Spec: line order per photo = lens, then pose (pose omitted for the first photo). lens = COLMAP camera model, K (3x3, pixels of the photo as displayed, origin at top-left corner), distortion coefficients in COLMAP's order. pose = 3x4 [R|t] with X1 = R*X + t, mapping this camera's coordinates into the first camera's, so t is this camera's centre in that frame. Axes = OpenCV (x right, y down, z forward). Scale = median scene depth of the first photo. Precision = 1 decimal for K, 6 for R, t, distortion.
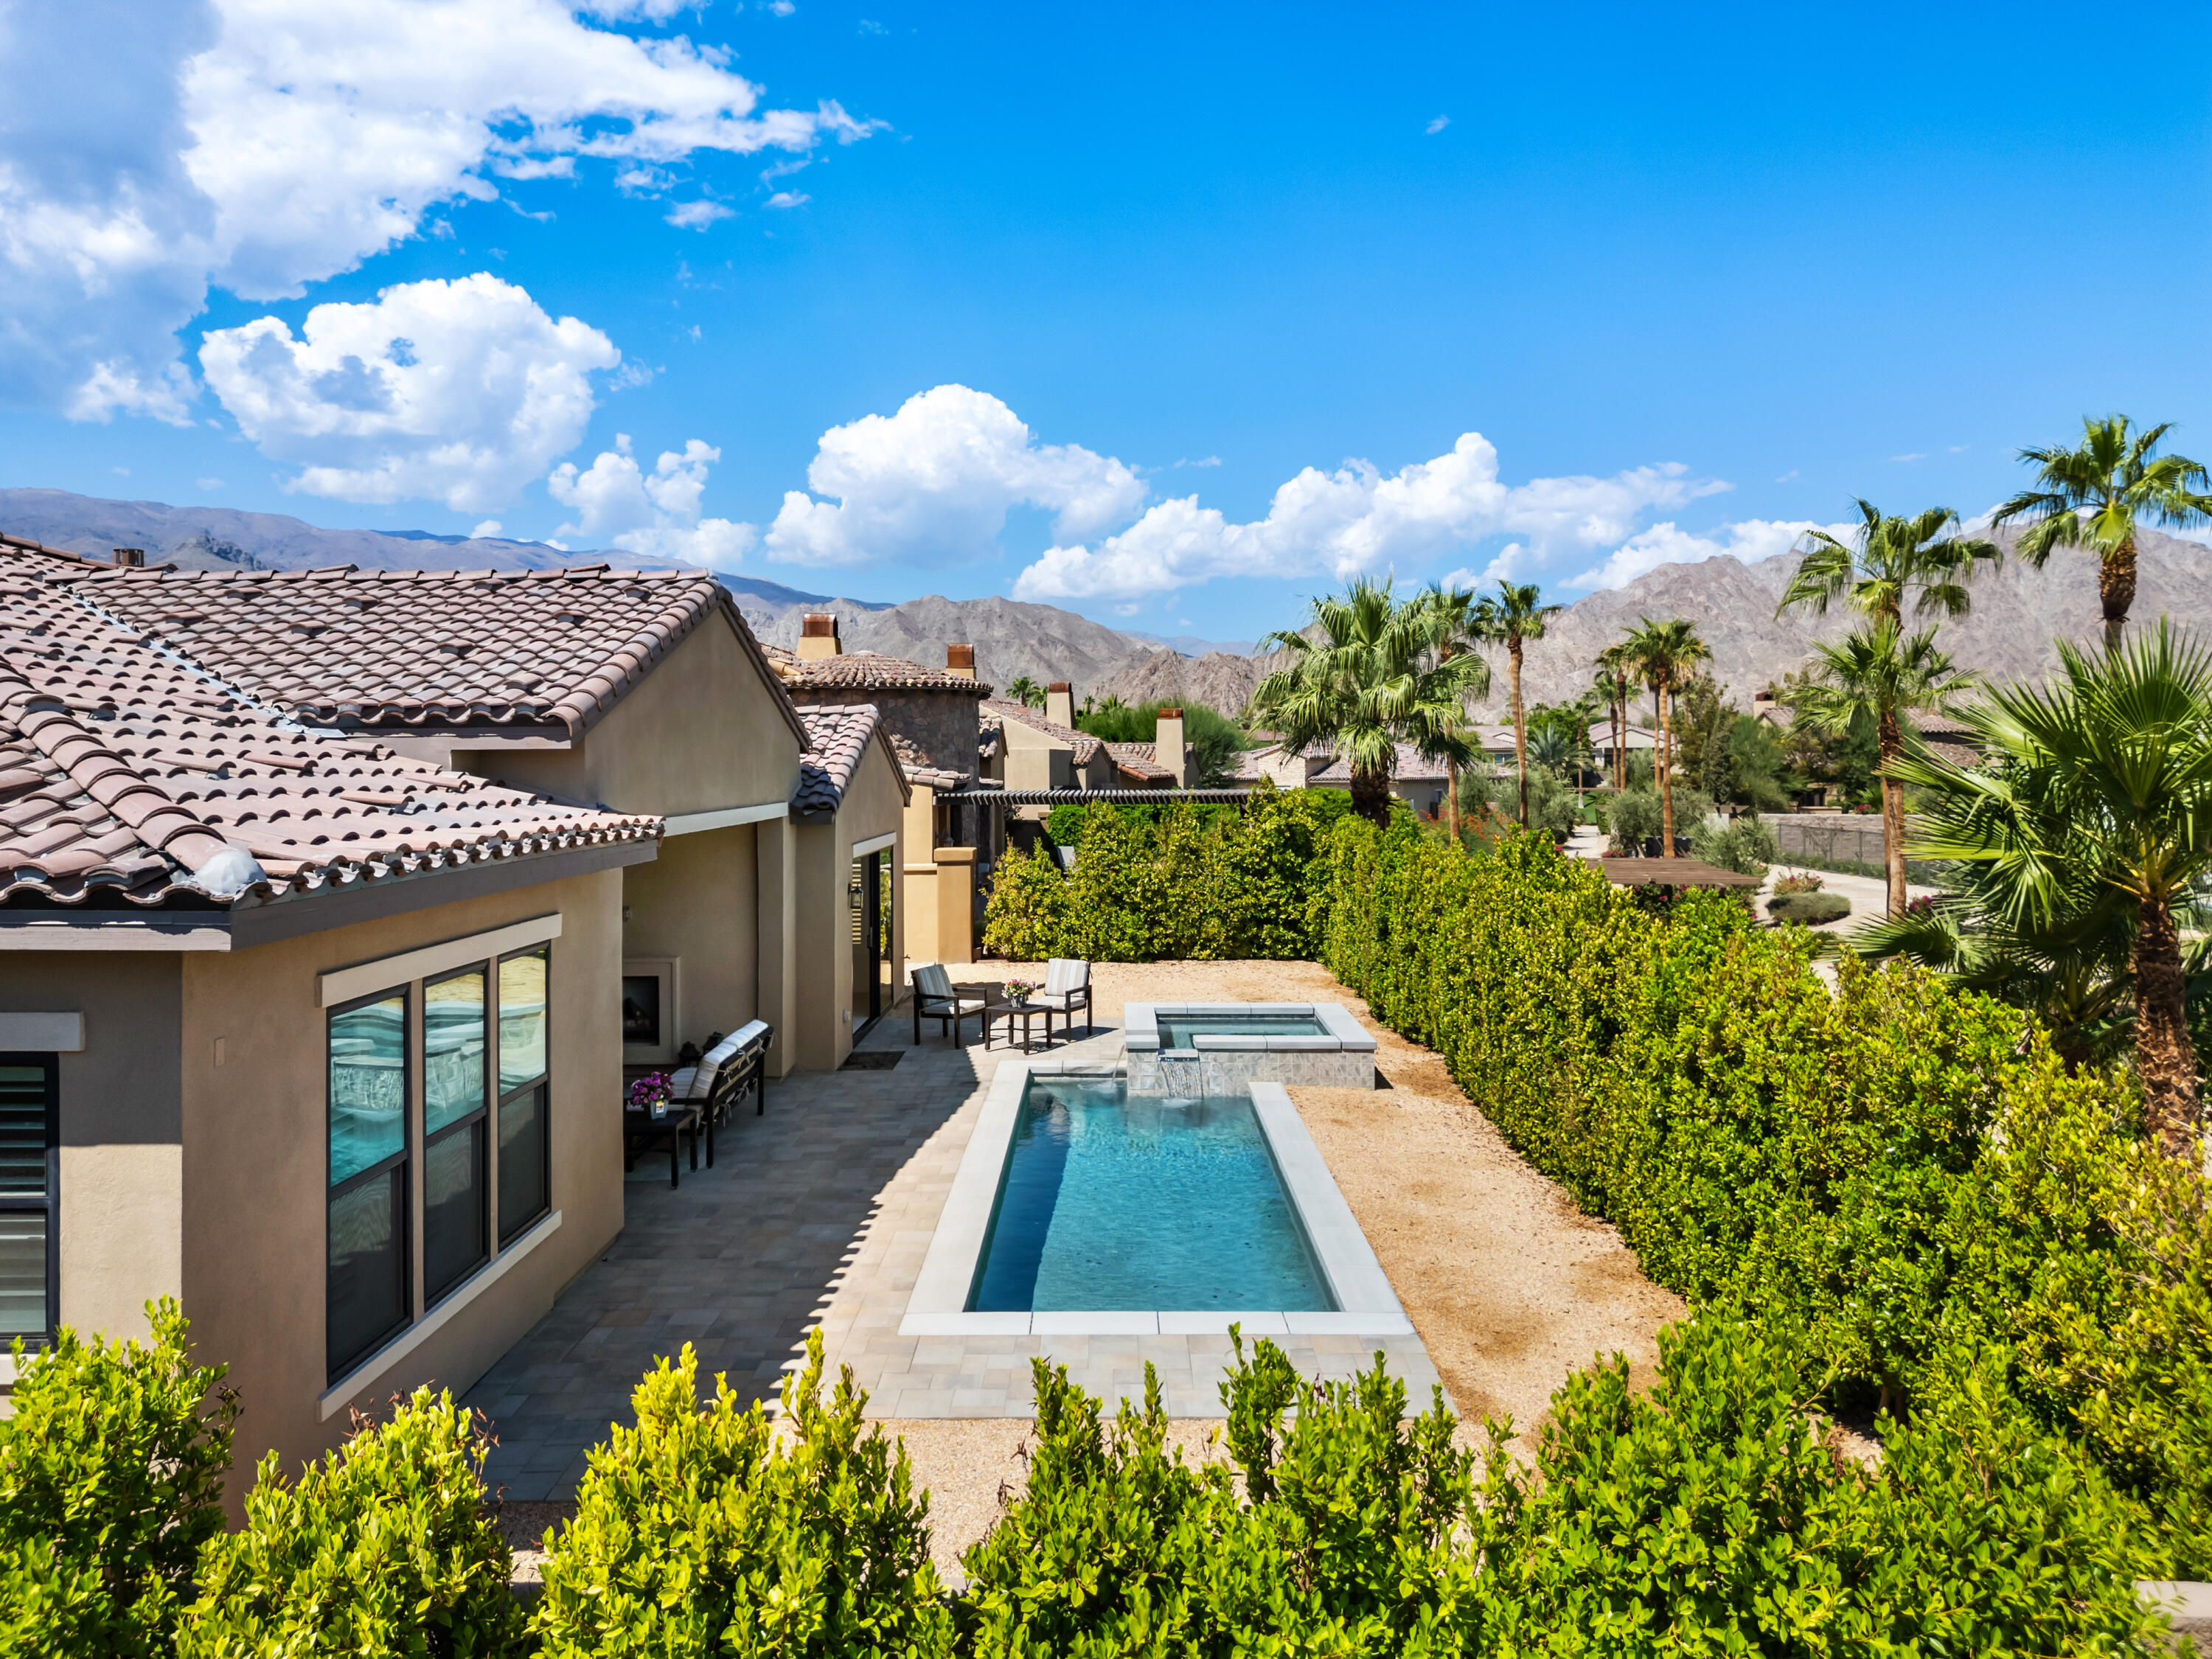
lens RADIAL K [[1559.5, 0, 1140.4], [0, 1559.5, 767.5], [0, 0, 1]] dist [0.079955, -0.107963]
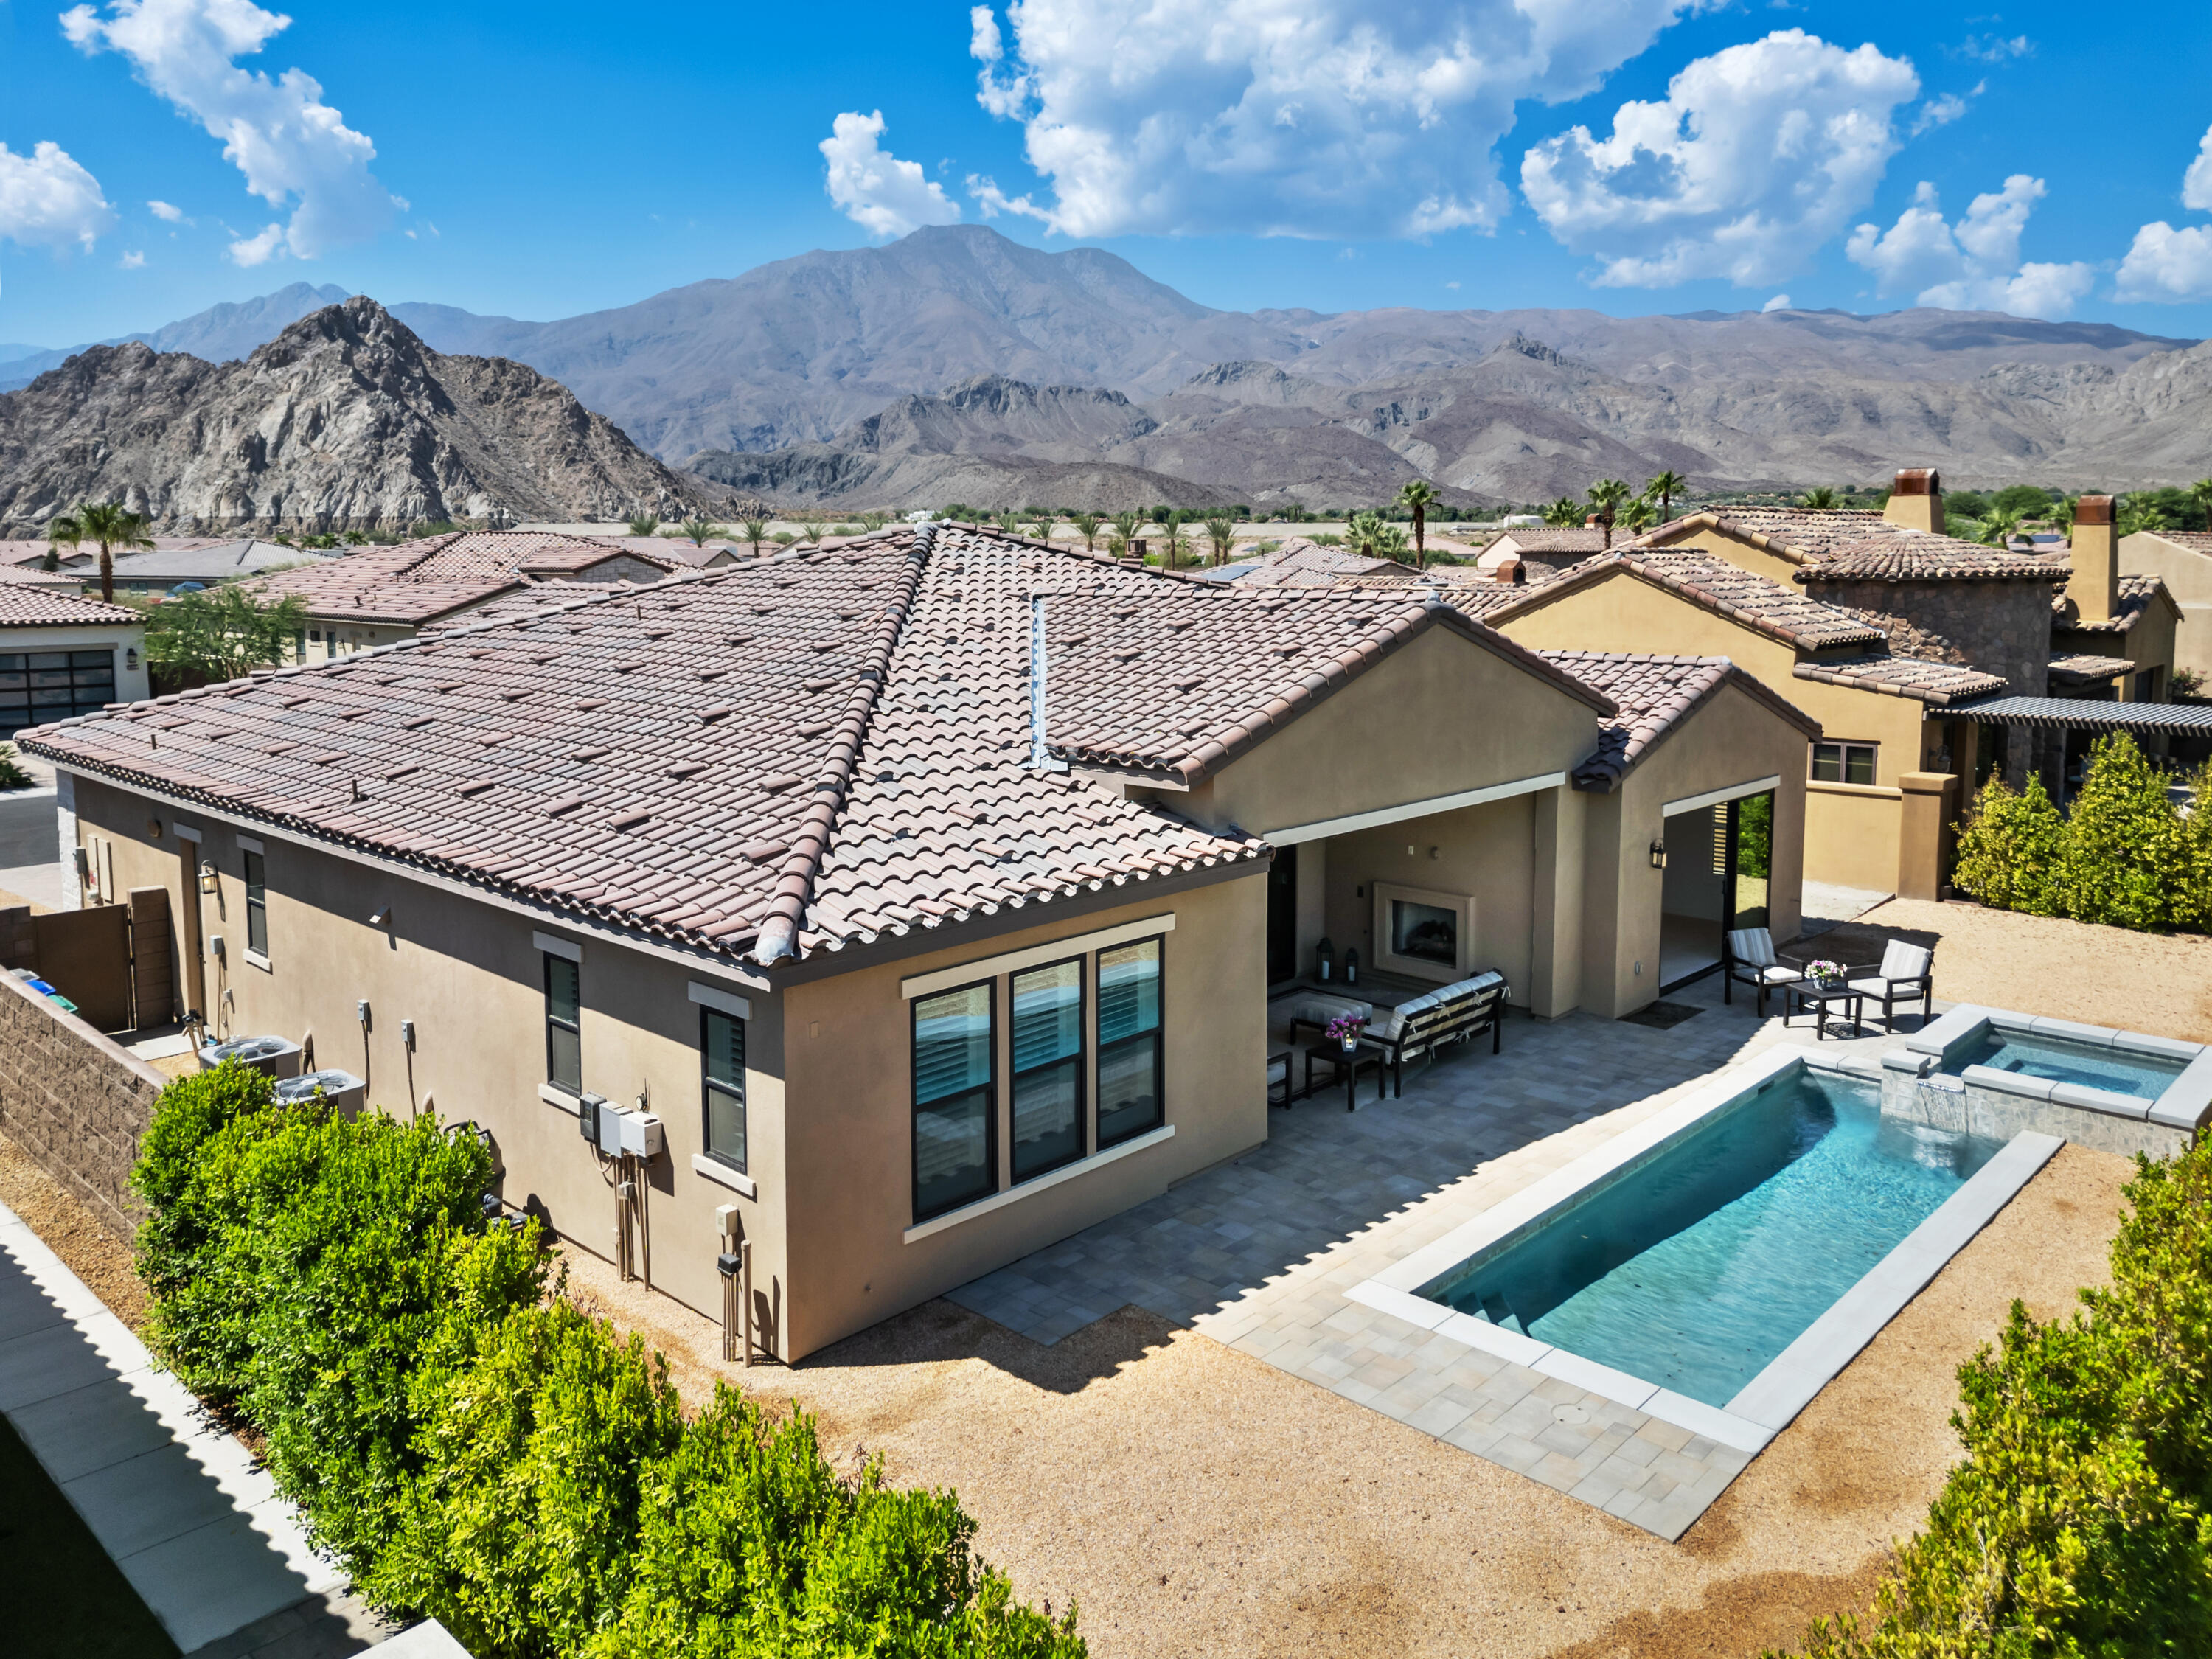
lens RADIAL K [[1626.3, 0, 1144.8], [0, 1626.3, 691.6], [0, 0, 1]] dist [0.025022, -0.003163]
pose [[0.725164, 0.064393, -0.685558, 0.205813], [-0.004398, 0.996031, 0.088904, -0.081385], [0.688562, -0.061455, 0.722569, -0.008220]]
